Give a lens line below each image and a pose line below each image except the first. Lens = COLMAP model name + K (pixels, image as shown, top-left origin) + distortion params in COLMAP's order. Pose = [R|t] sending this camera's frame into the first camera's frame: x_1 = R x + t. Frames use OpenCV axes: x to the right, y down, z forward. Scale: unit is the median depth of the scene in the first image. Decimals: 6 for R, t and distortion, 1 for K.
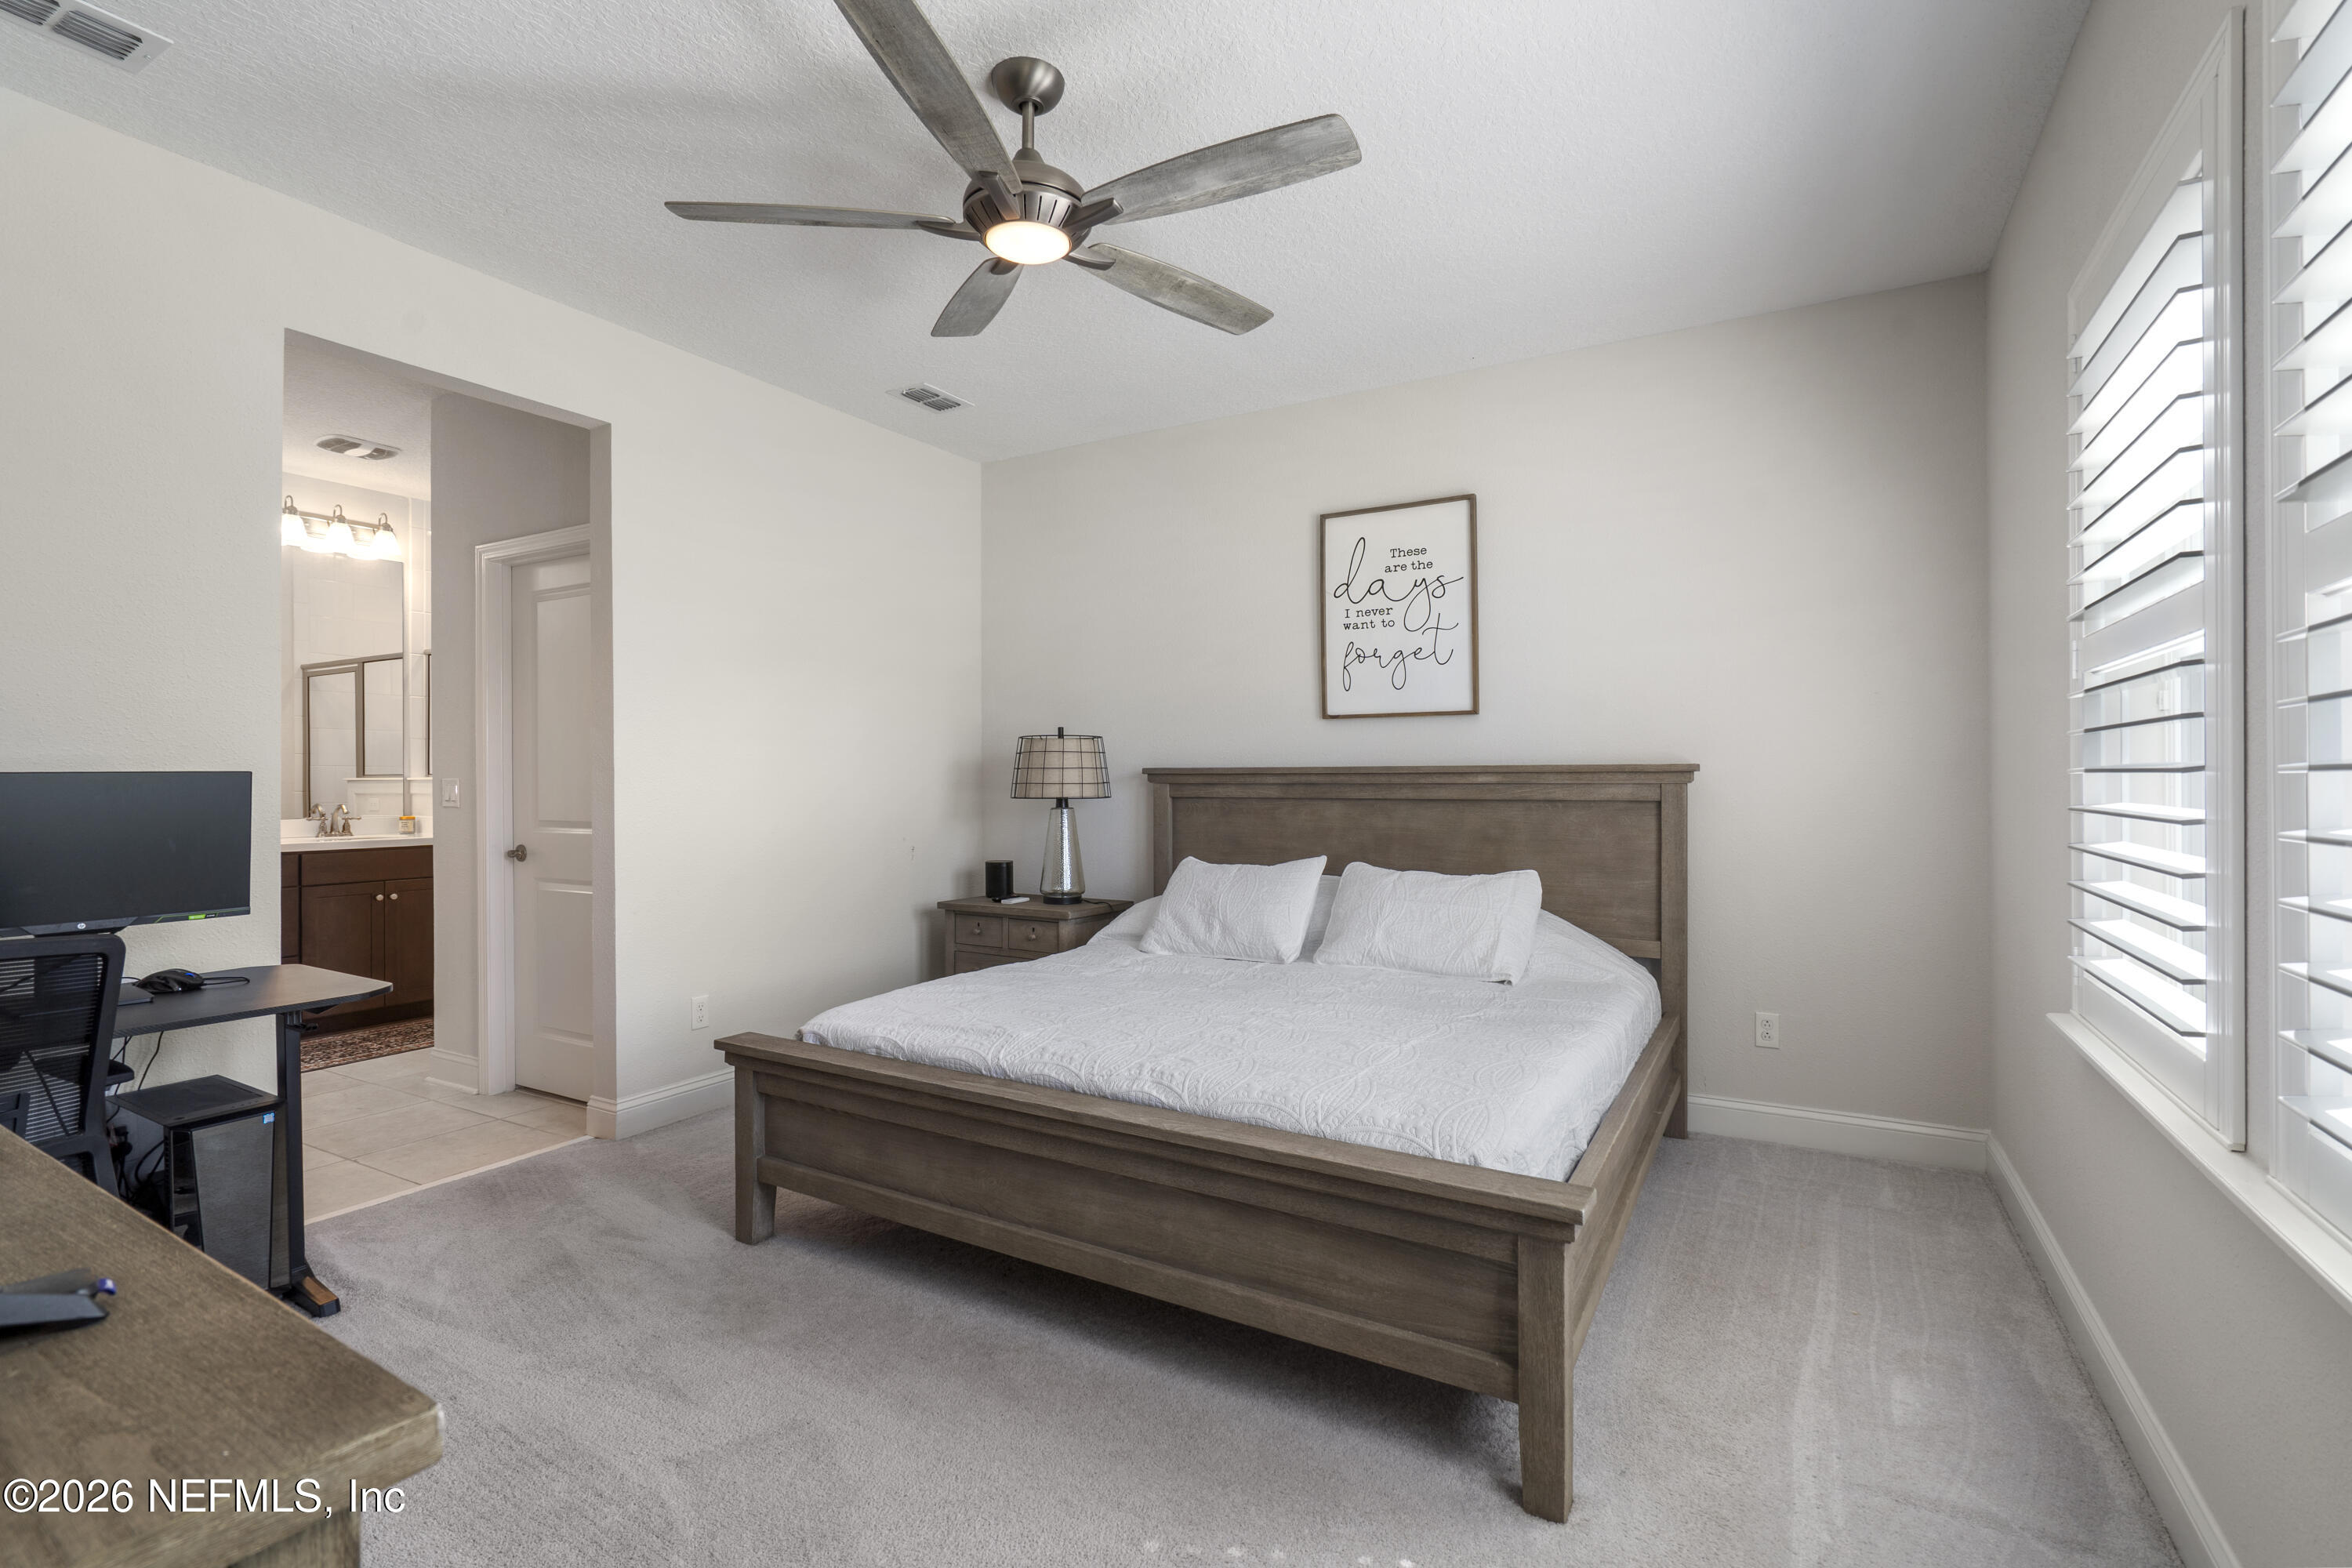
lens RADIAL K [[1082.6, 0, 1168.3], [0, 1082.6, 784.3], [0, 0, 1]] dist [-0.000034, 0.000706]
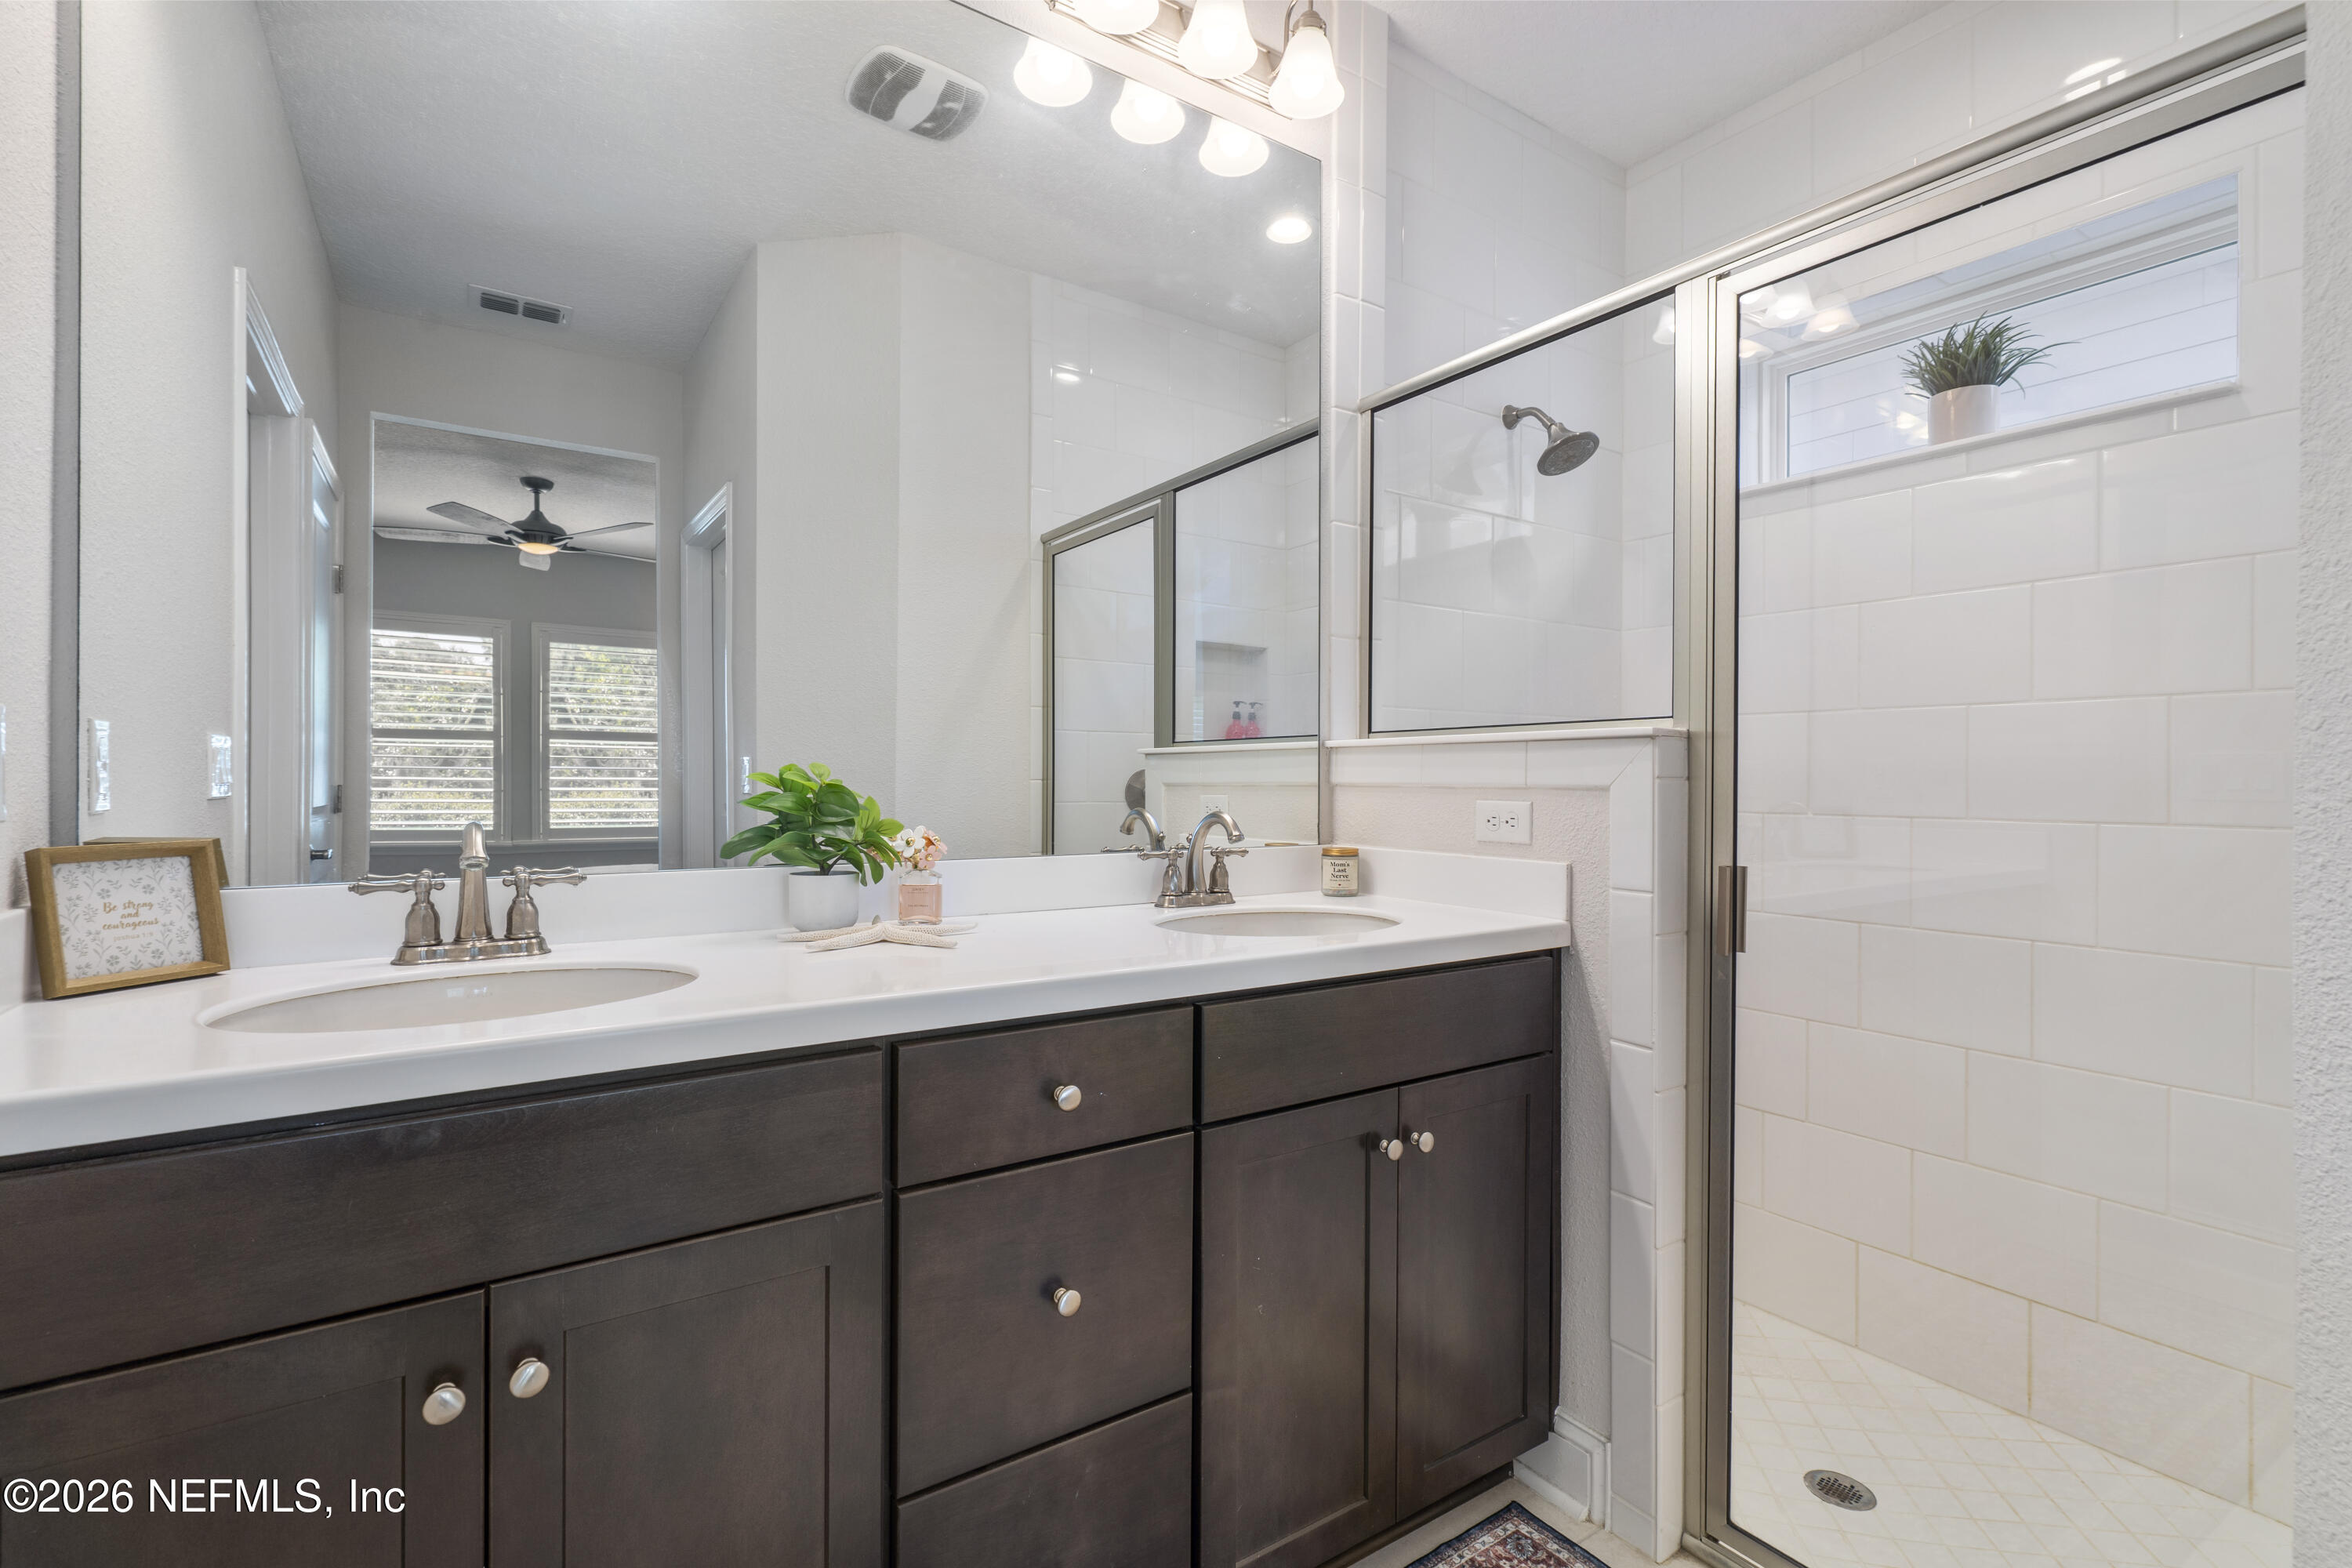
lens RADIAL K [[1082.6, 0, 1181.2], [0, 1082.6, 782.0], [0, 0, 1]] dist [-0.000034, 0.000706]
pose [[0.898298, 0.004960, -0.439358, -0.581290], [-0.006157, 0.999980, -0.001299, 0.008733], [0.439343, 0.003872, 0.898311, 0.641002]]
